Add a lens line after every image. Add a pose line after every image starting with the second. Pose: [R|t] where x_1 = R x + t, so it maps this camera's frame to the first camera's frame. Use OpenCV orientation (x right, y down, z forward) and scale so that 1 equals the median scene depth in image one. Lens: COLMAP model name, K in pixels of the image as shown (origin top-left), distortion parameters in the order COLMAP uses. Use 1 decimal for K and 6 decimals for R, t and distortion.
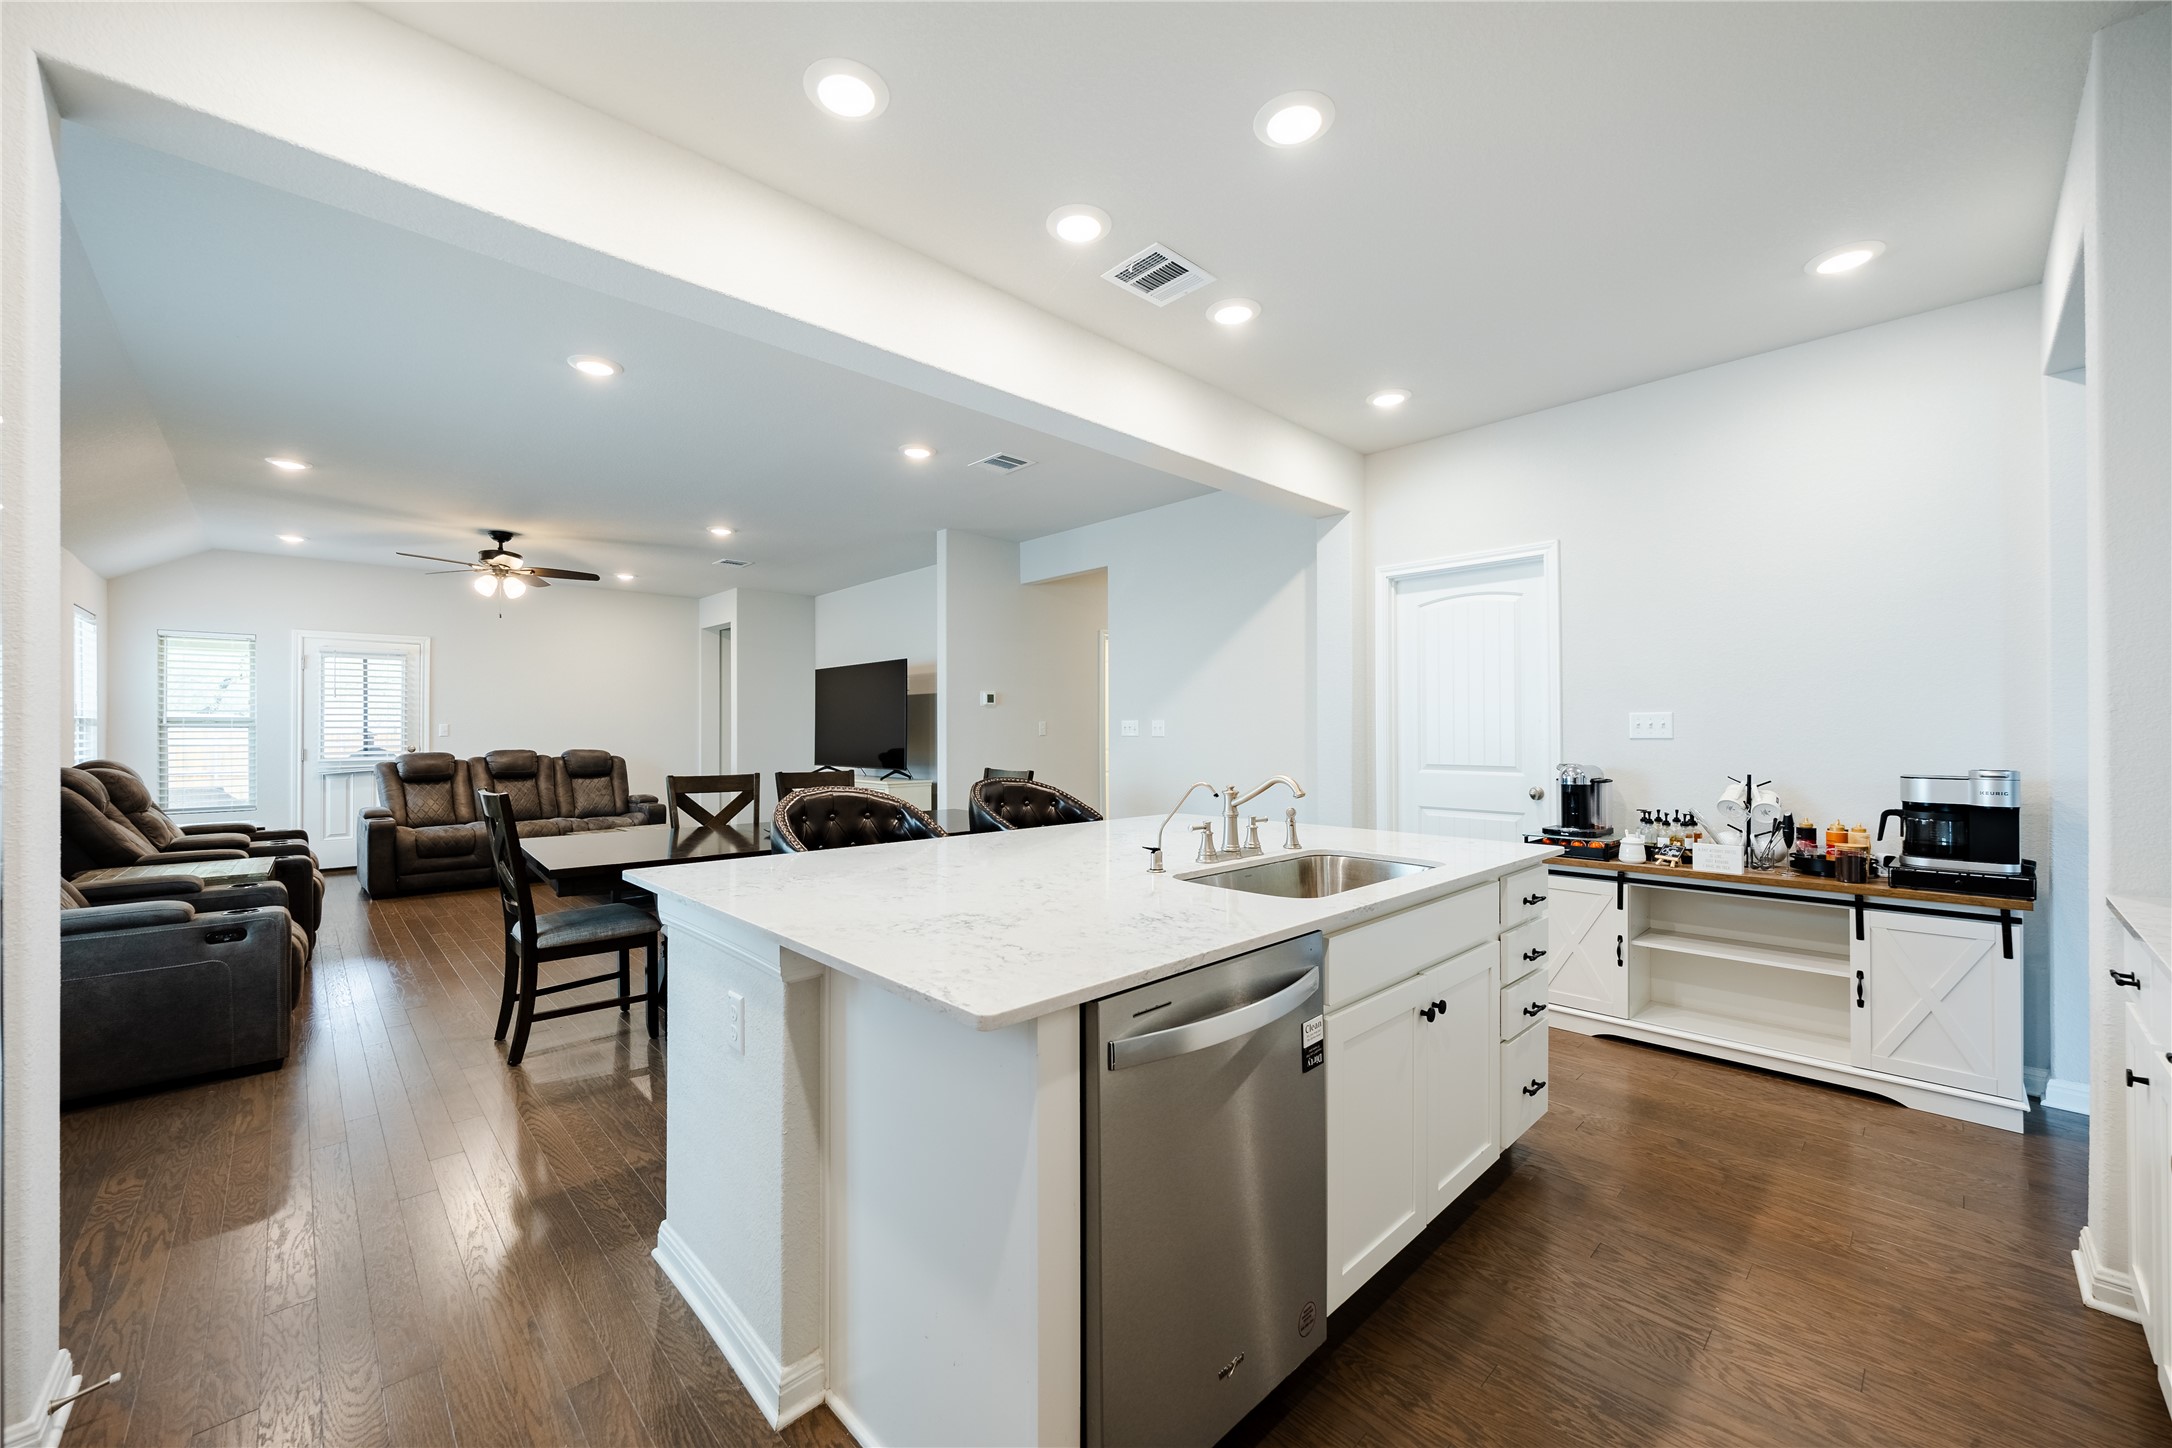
lens RADIAL K [[839.0, 0, 1079.6], [0, 839.0, 725.1], [0, 0, 1]] dist [-0.008161, 0.000601]
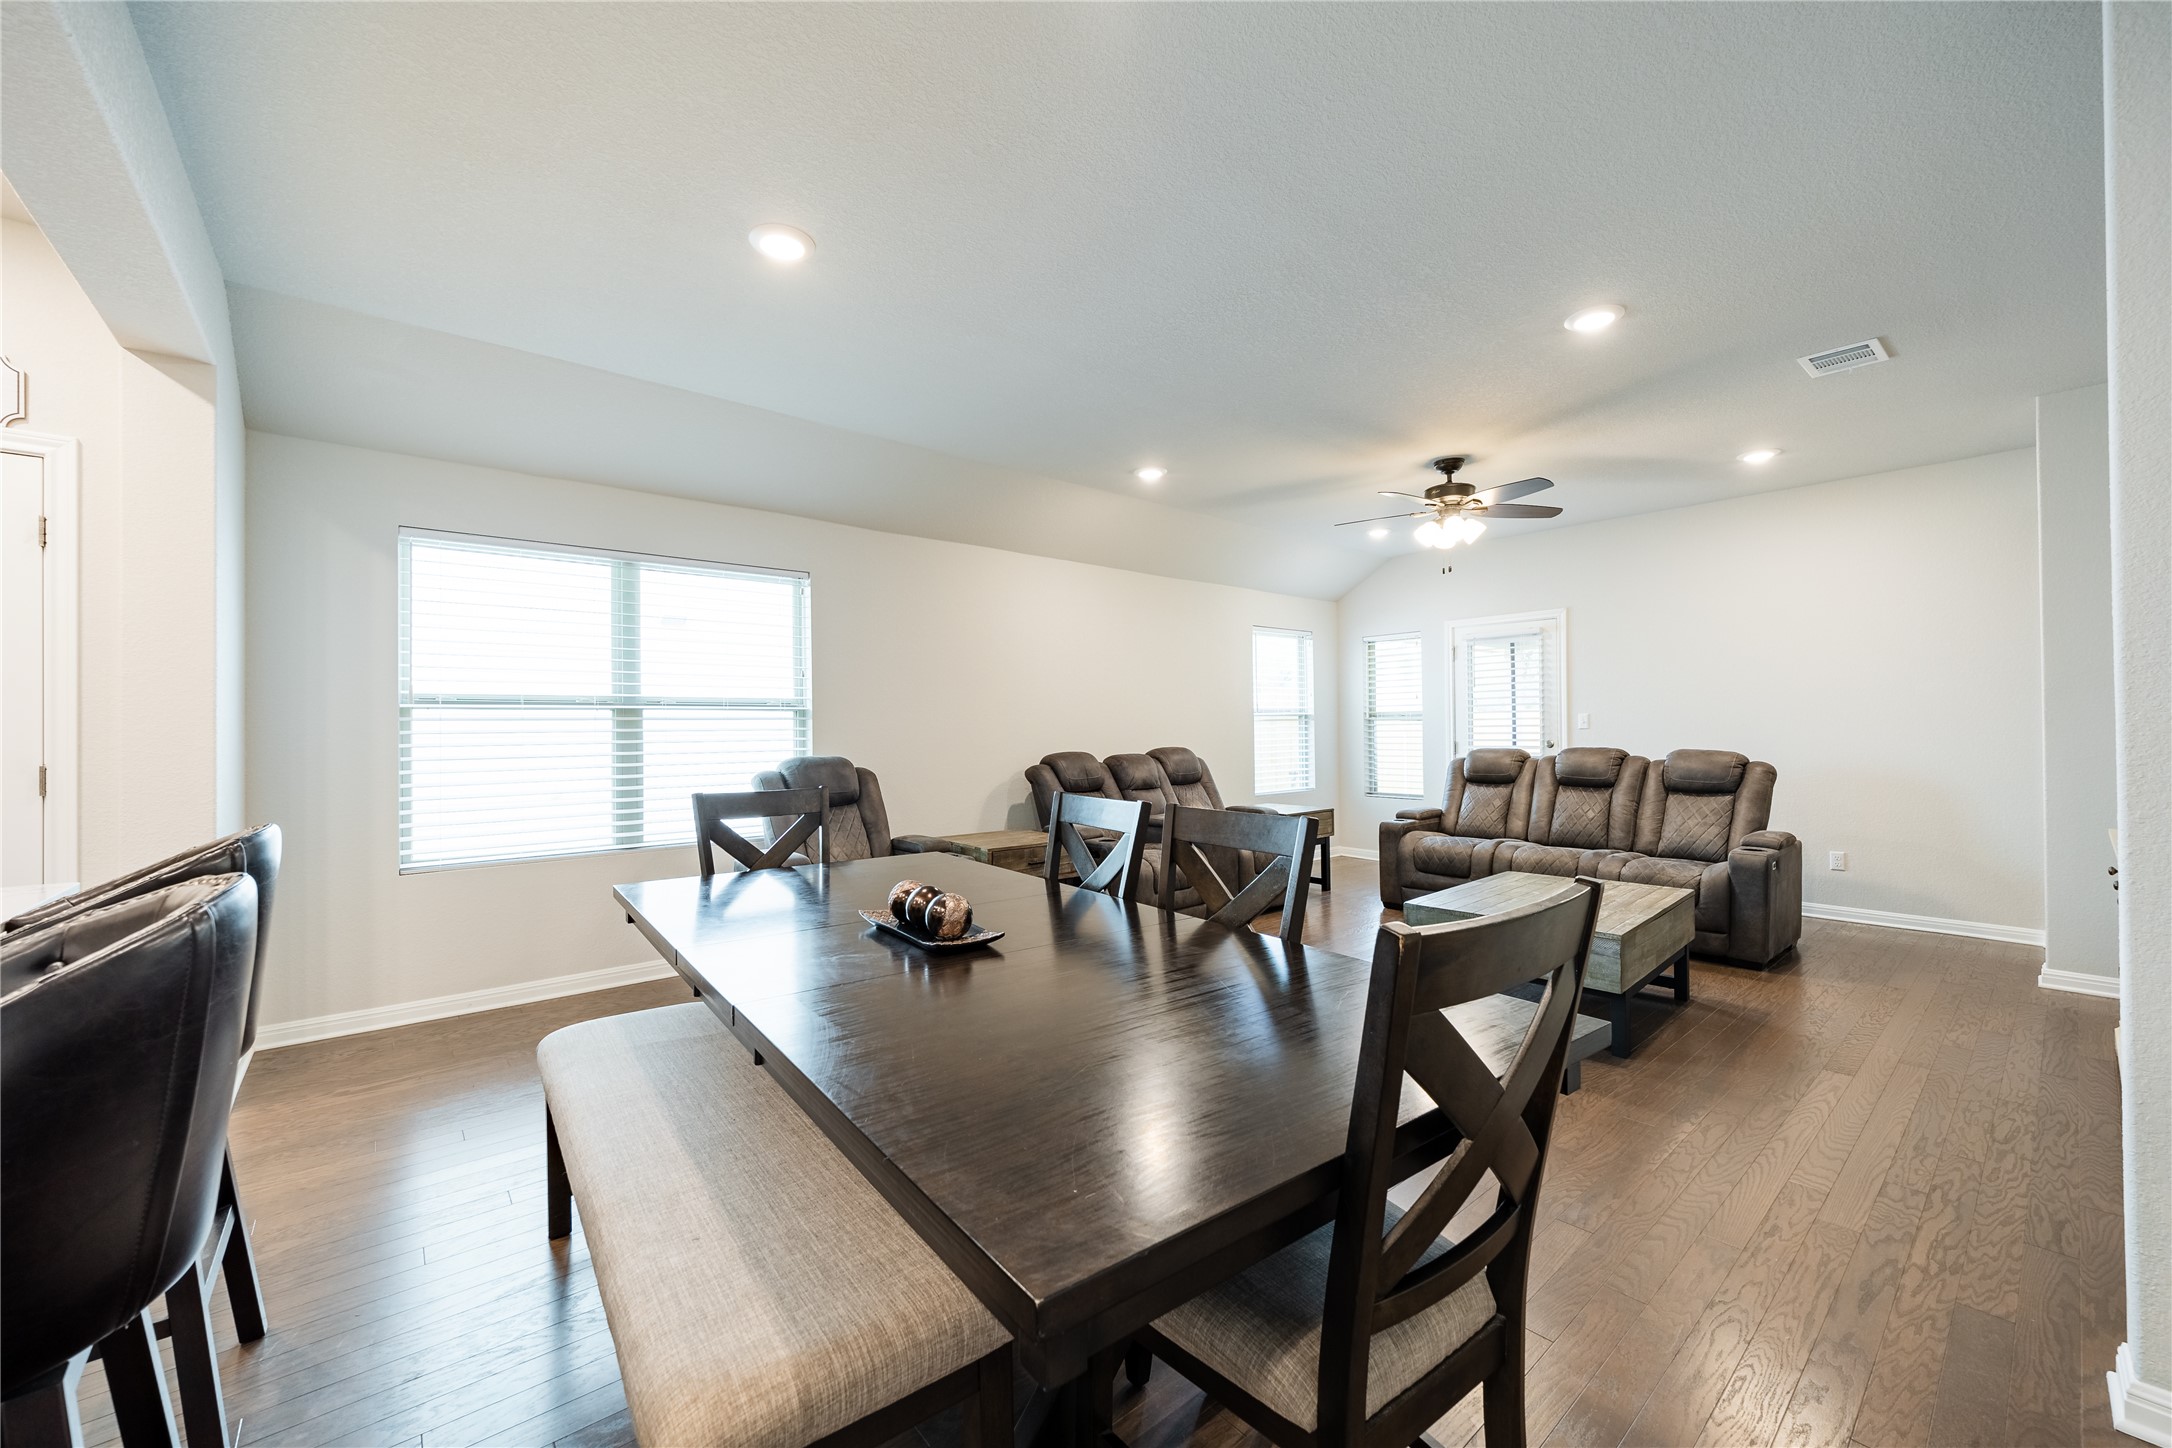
lens RADIAL K [[839.0, 0, 1084.5], [0, 839.0, 723.1], [0, 0, 1]] dist [-0.008161, 0.000601]
pose [[-0.069338, -0.006051, -0.997575, 0.080254], [0.012572, 0.999897, -0.006939, 0.008892], [0.997514, -0.013023, -0.069255, 0.684806]]
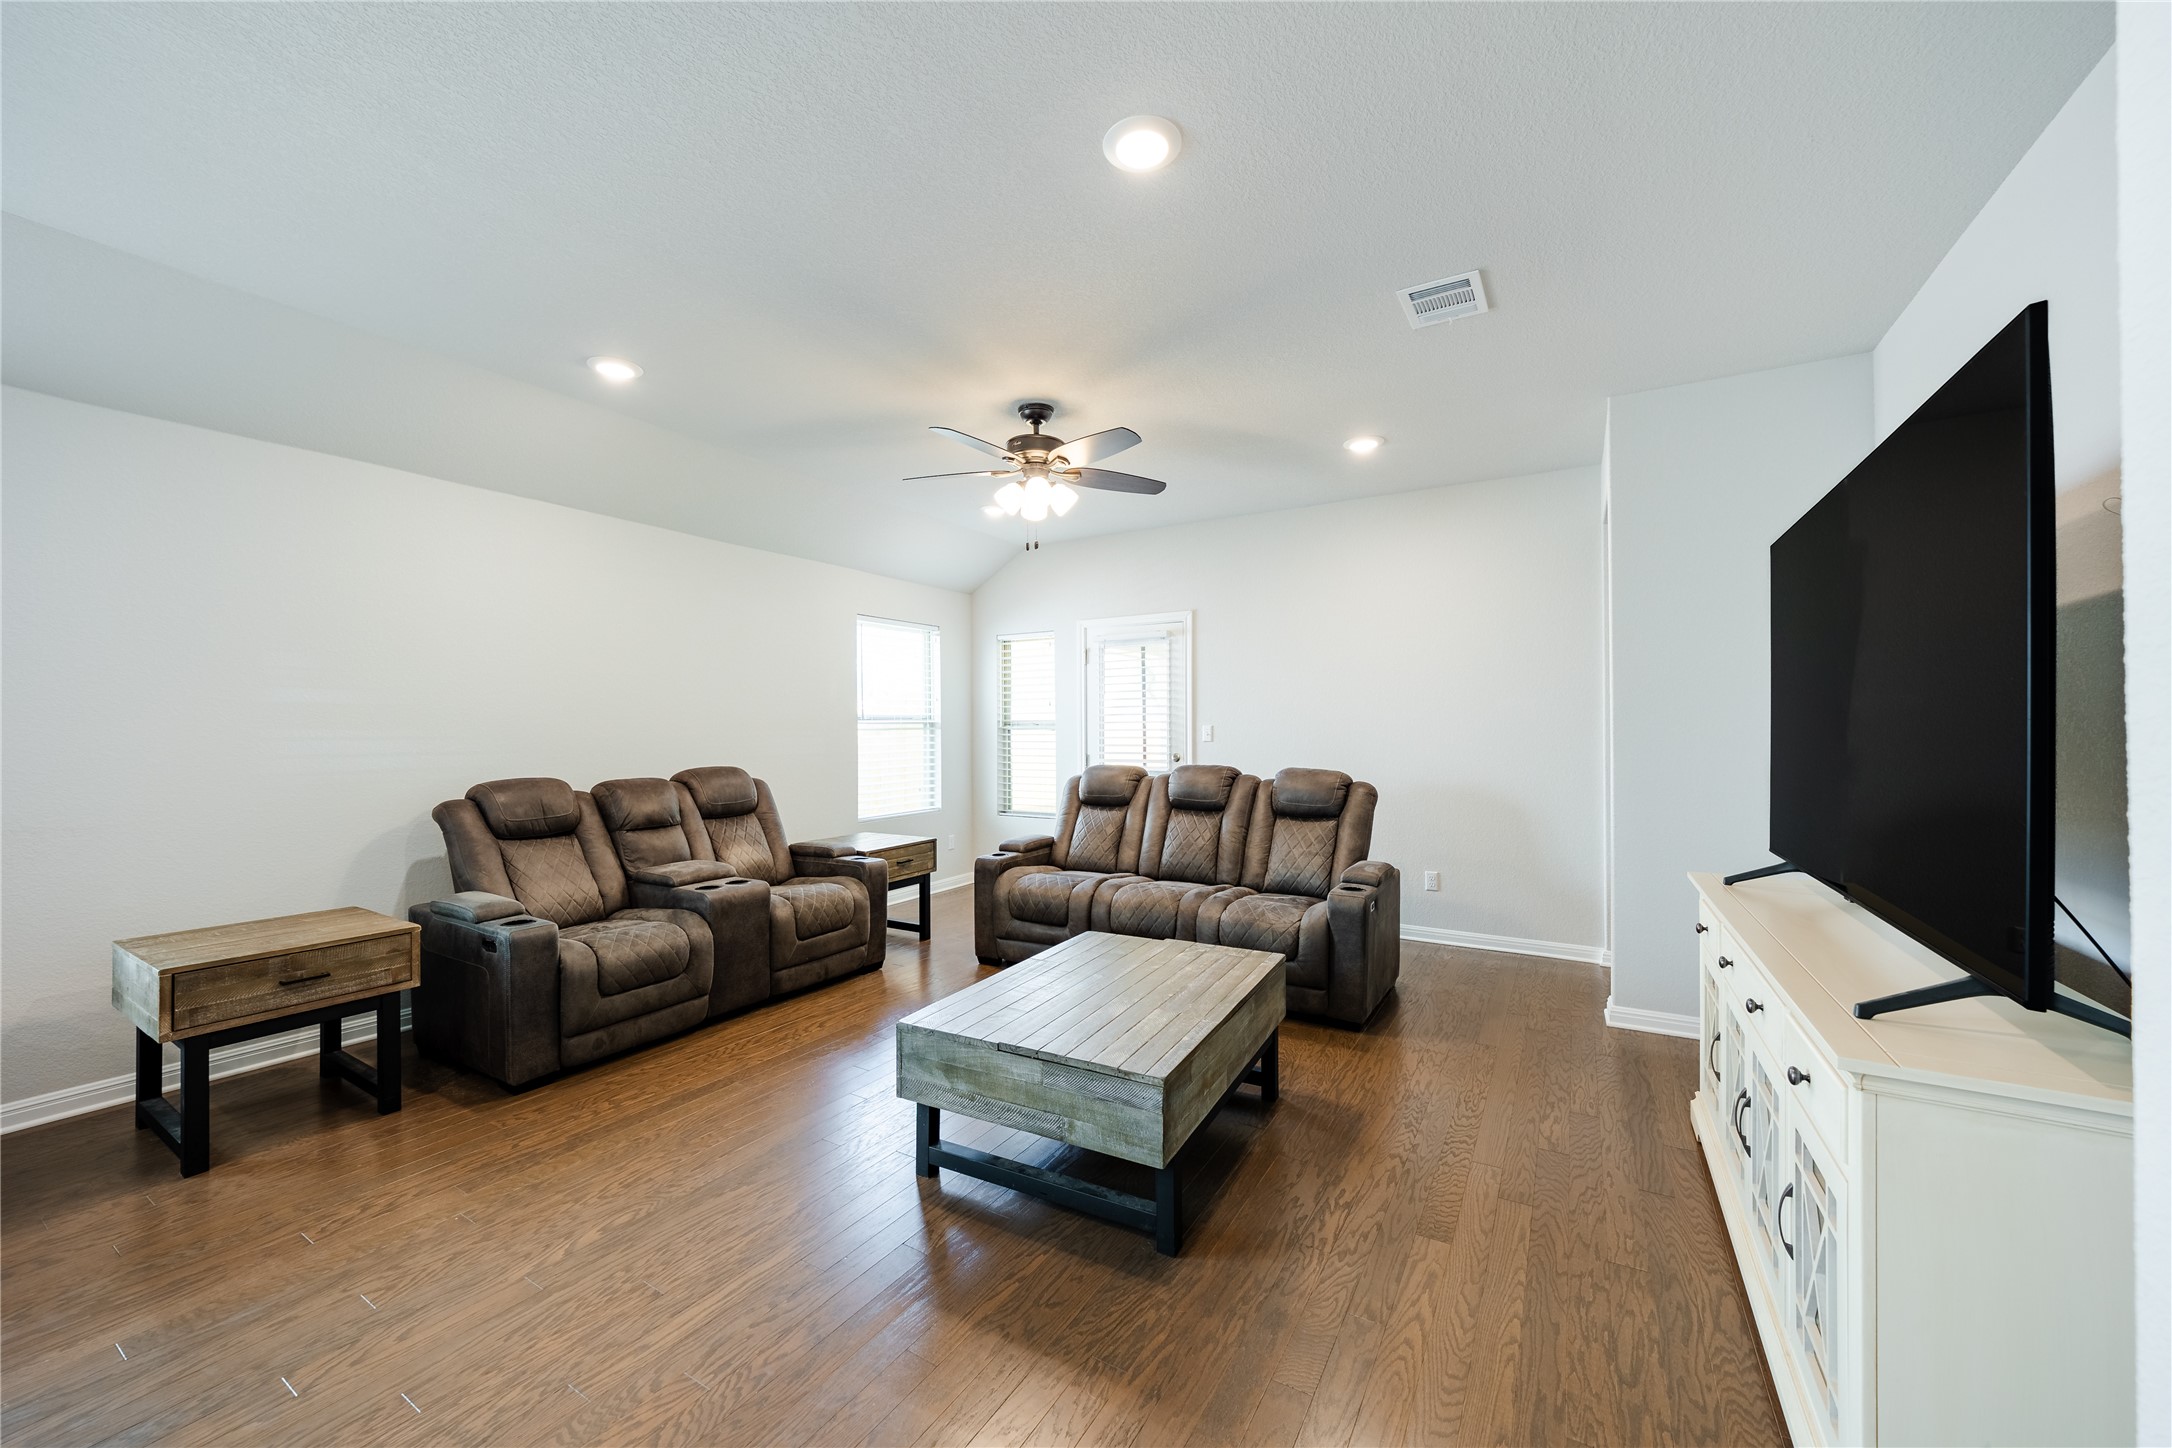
lens RADIAL K [[793.3, 0, 1090.5], [0, 793.3, 727.8], [0, 0, 1]] dist [-0.004231, -0.000869]
pose [[0.260570, -0.001455, -0.965454, -0.129752], [0.008633, 0.999962, 0.000823, -0.000197], [0.965416, -0.008549, 0.260573, 0.845364]]
